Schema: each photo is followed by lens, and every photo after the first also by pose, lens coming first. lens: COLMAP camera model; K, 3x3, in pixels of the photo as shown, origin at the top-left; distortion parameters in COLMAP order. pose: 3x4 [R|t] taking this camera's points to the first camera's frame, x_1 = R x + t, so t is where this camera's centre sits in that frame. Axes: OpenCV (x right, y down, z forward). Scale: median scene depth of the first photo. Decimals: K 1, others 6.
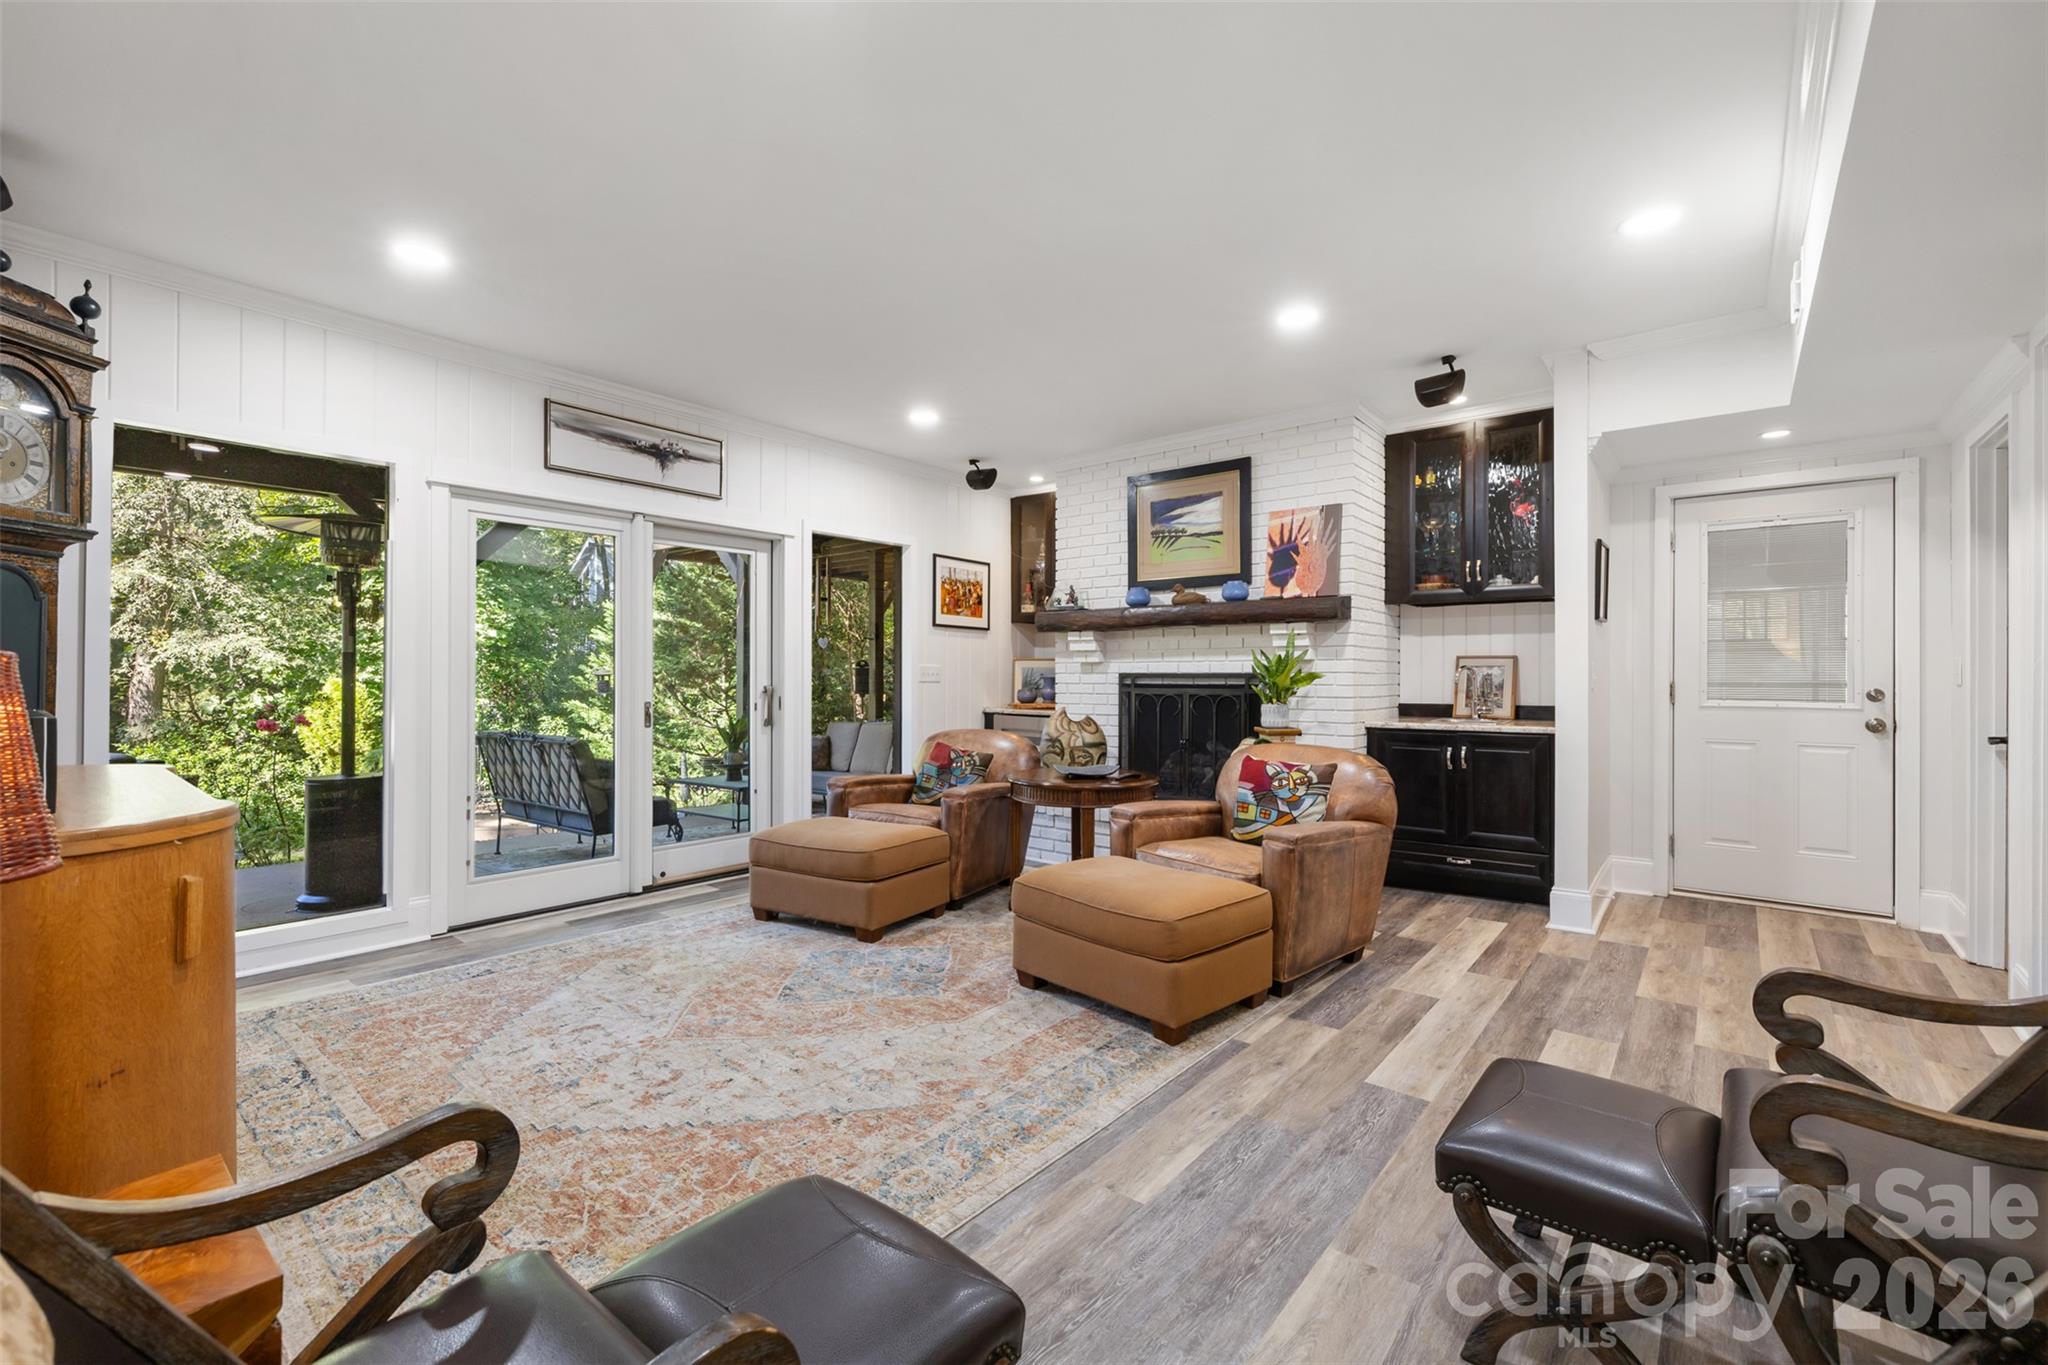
lens RADIAL K [[867.6, 0, 1016.8], [0, 867.6, 672.9], [0, 0, 1]] dist [0.003364, -0.000170]
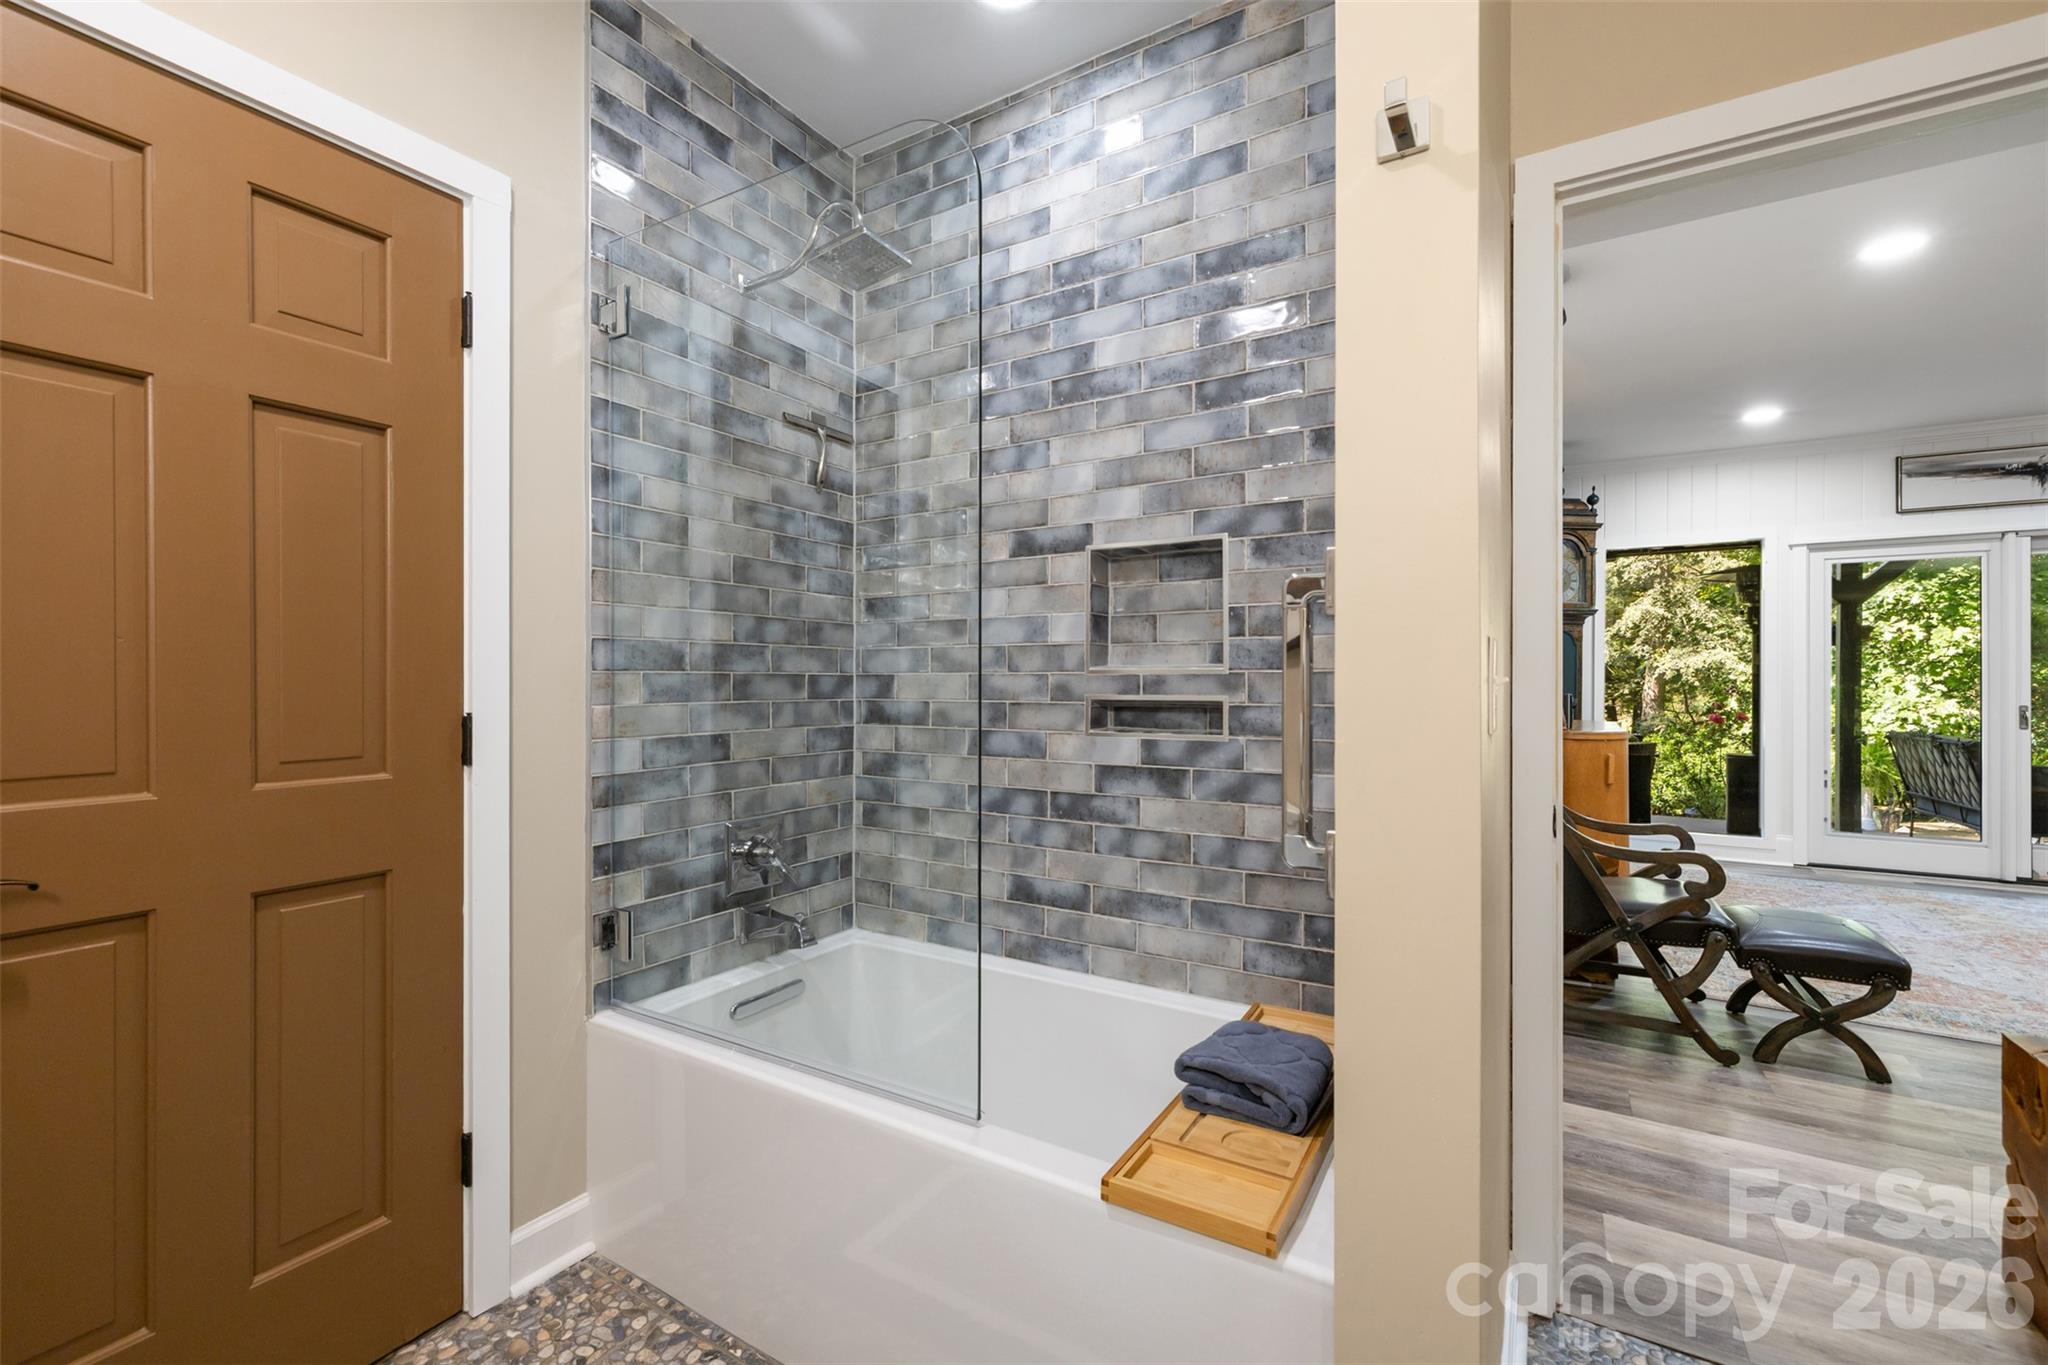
lens RADIAL K [[867.6, 0, 1028.3], [0, 867.6, 681.9], [0, 0, 1]] dist [0.003364, -0.000170]
pose [[0.148606, -0.002831, -0.988892, 0.439828], [0.002520, 0.999994, -0.002484, 0.003705], [0.988893, -0.002123, 0.148612, -0.360098]]
